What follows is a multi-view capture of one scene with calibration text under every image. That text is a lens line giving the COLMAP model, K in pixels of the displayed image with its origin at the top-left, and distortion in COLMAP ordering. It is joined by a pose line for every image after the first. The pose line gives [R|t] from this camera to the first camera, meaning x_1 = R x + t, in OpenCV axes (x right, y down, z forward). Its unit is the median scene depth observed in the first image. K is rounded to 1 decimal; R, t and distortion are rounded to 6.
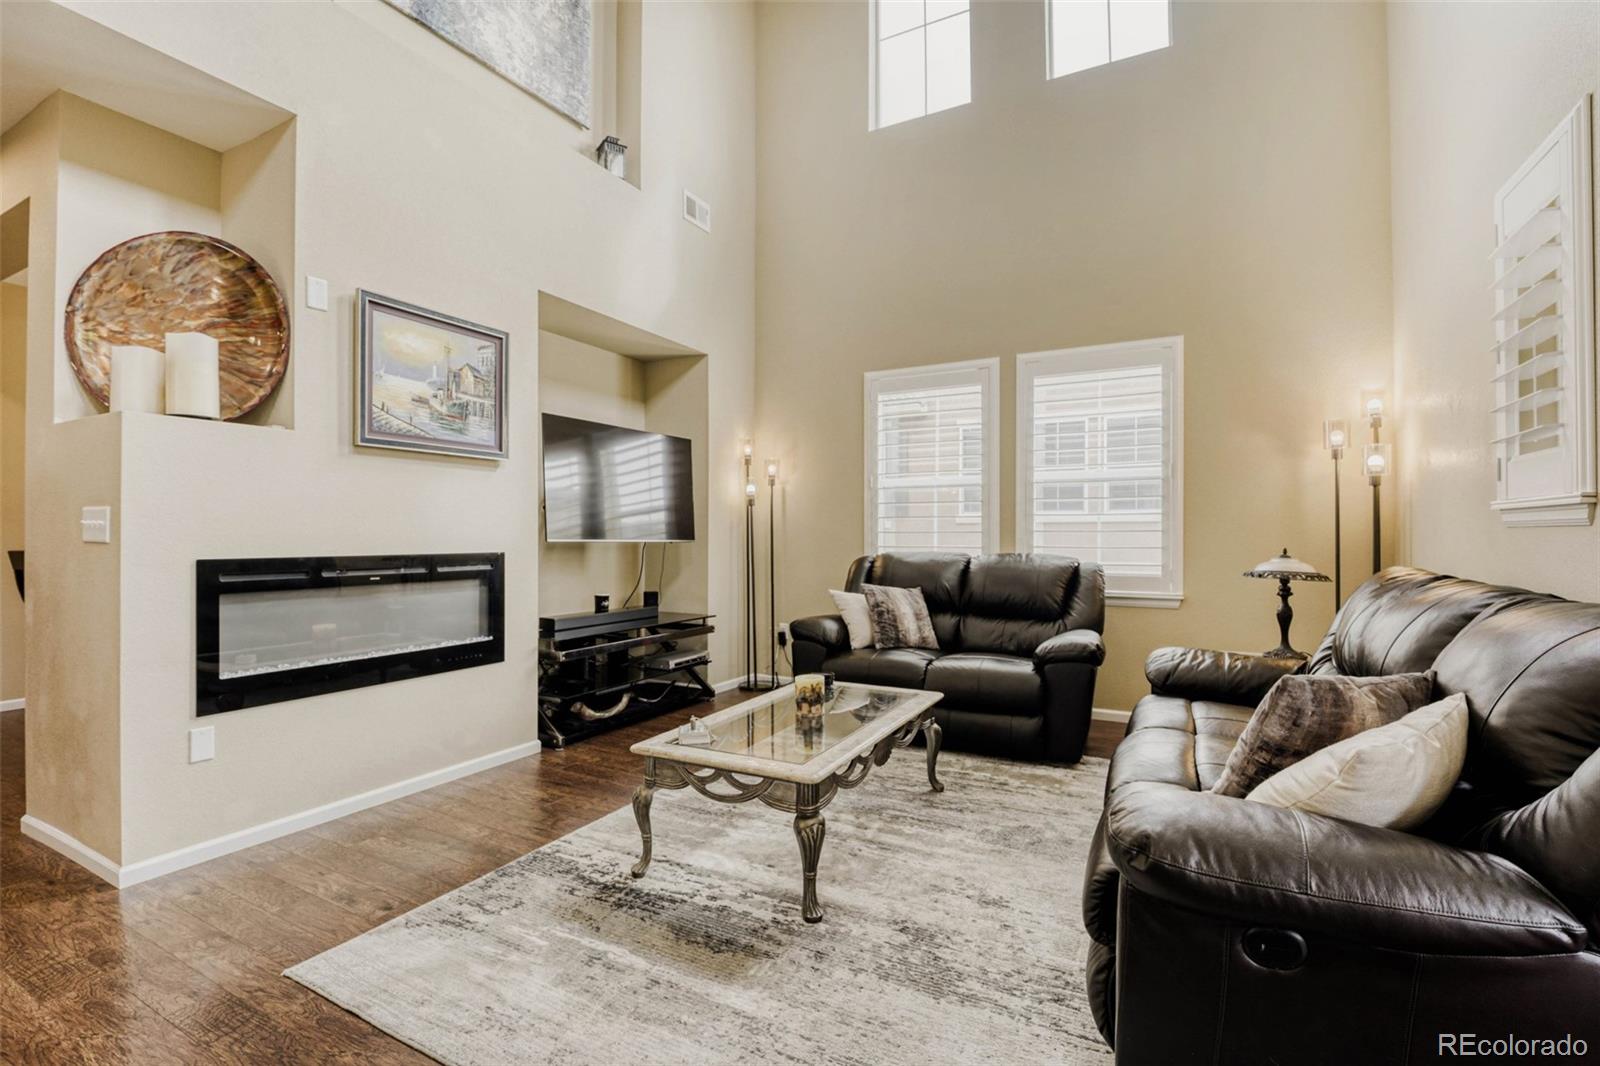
lens RADIAL K [[732.1, 0, 794.5], [0, 732.1, 522.2], [0, 0, 1]] dist [-0.018505, 0.000693]
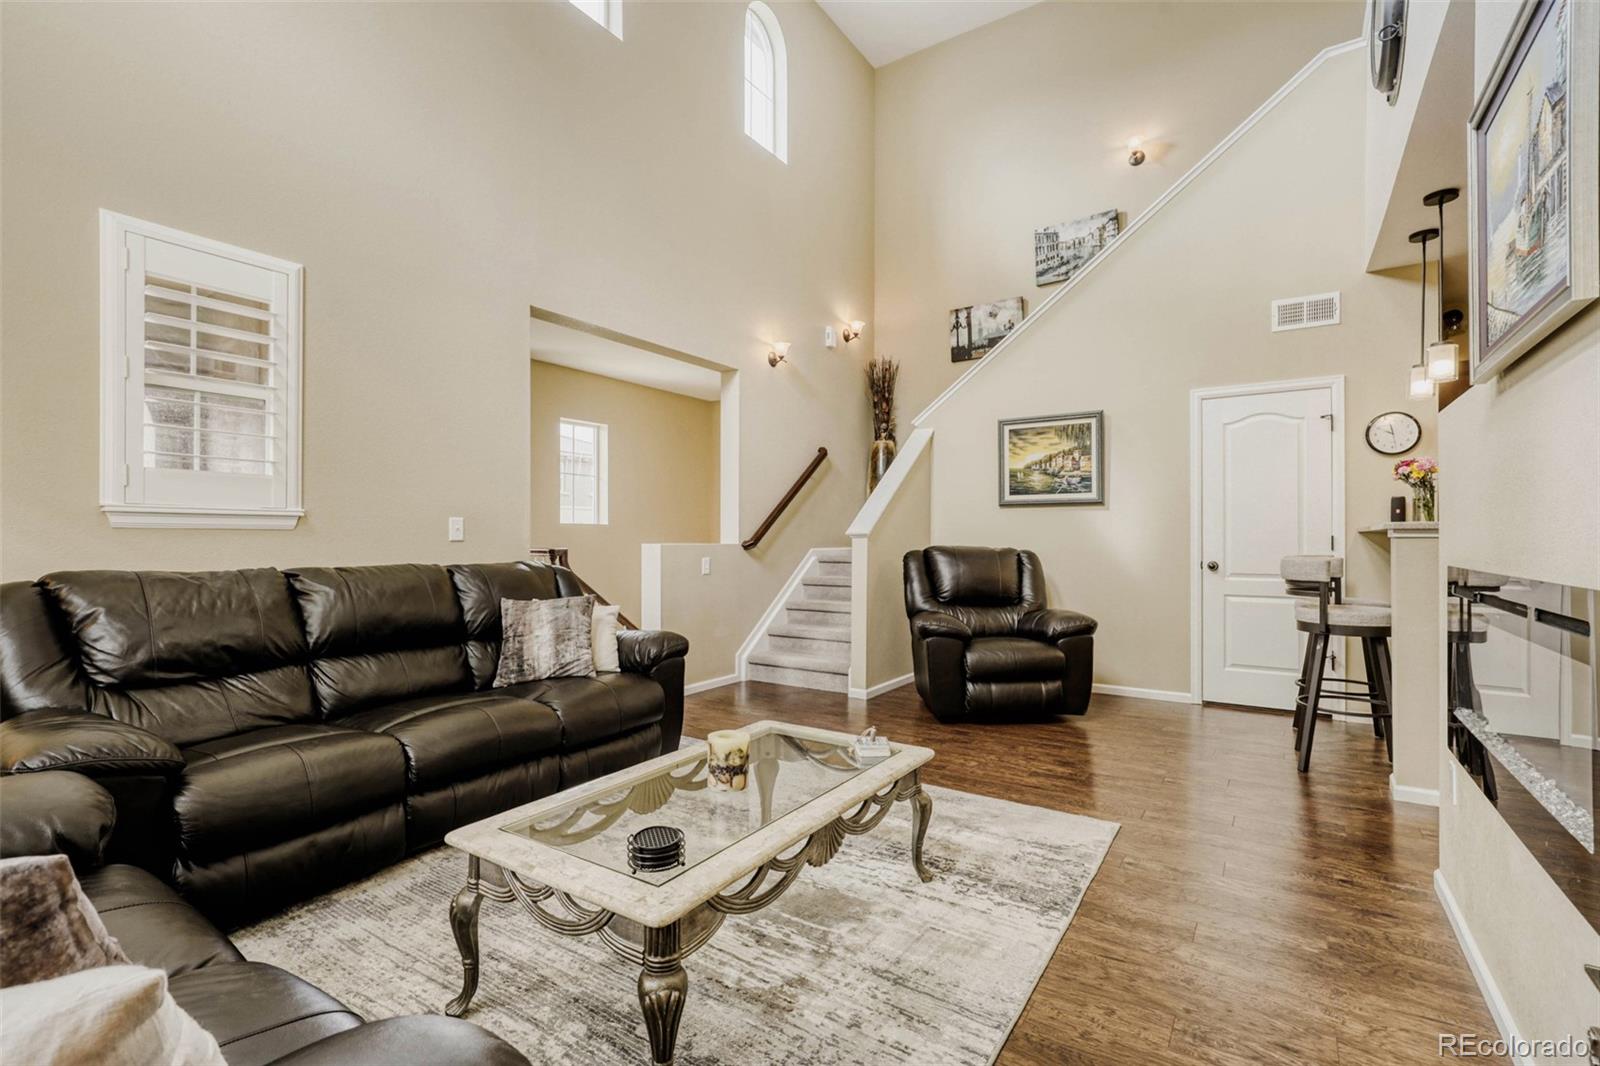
lens RADIAL K [[732.1, 0, 809.2], [0, 732.1, 539.6], [0, 0, 1]] dist [-0.018505, 0.000693]
pose [[-0.997256, -0.001196, 0.074025, -0.089481], [-0.002359, 0.999875, -0.015633, 0.026284], [-0.073997, -0.015764, -0.997134, 1.385260]]
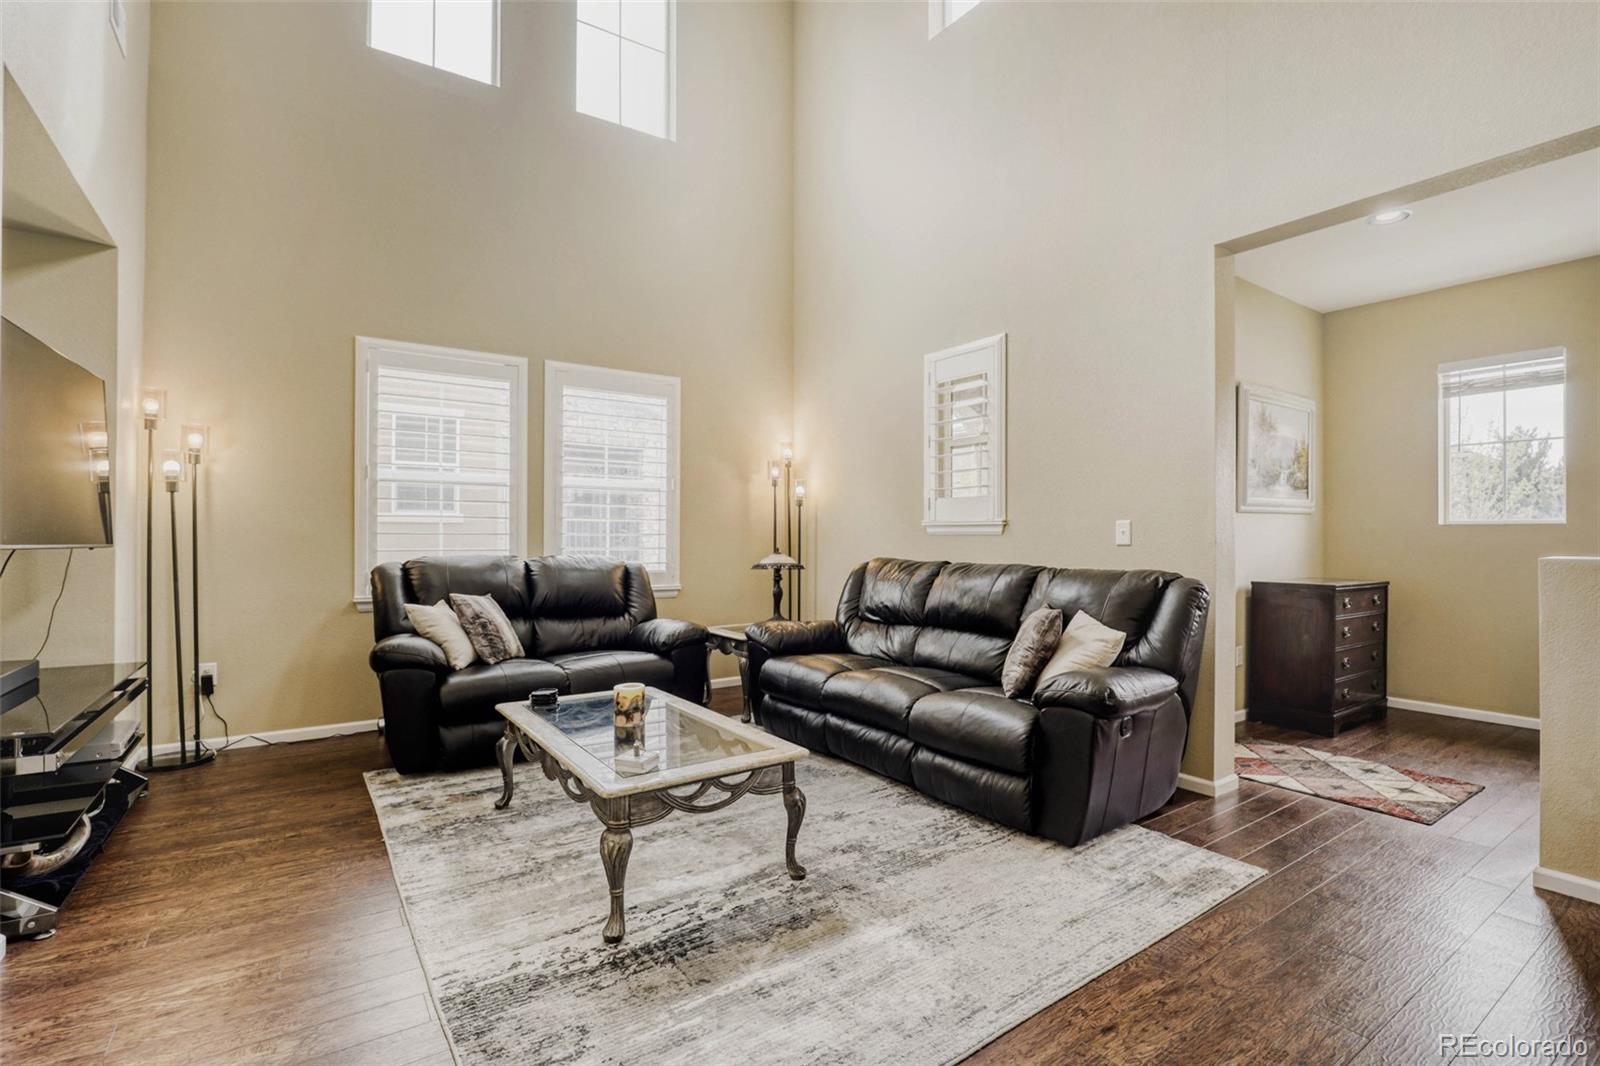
lens RADIAL K [[732.1, 0, 799.8], [0, 732.1, 539.3], [0, 0, 1]] dist [-0.018505, 0.000693]
pose [[0.454797, 0.000216, 0.890595, -0.600321], [-0.020148, 0.999747, 0.010046, 0.003492], [-0.890367, -0.022513, 0.454686, 0.297679]]
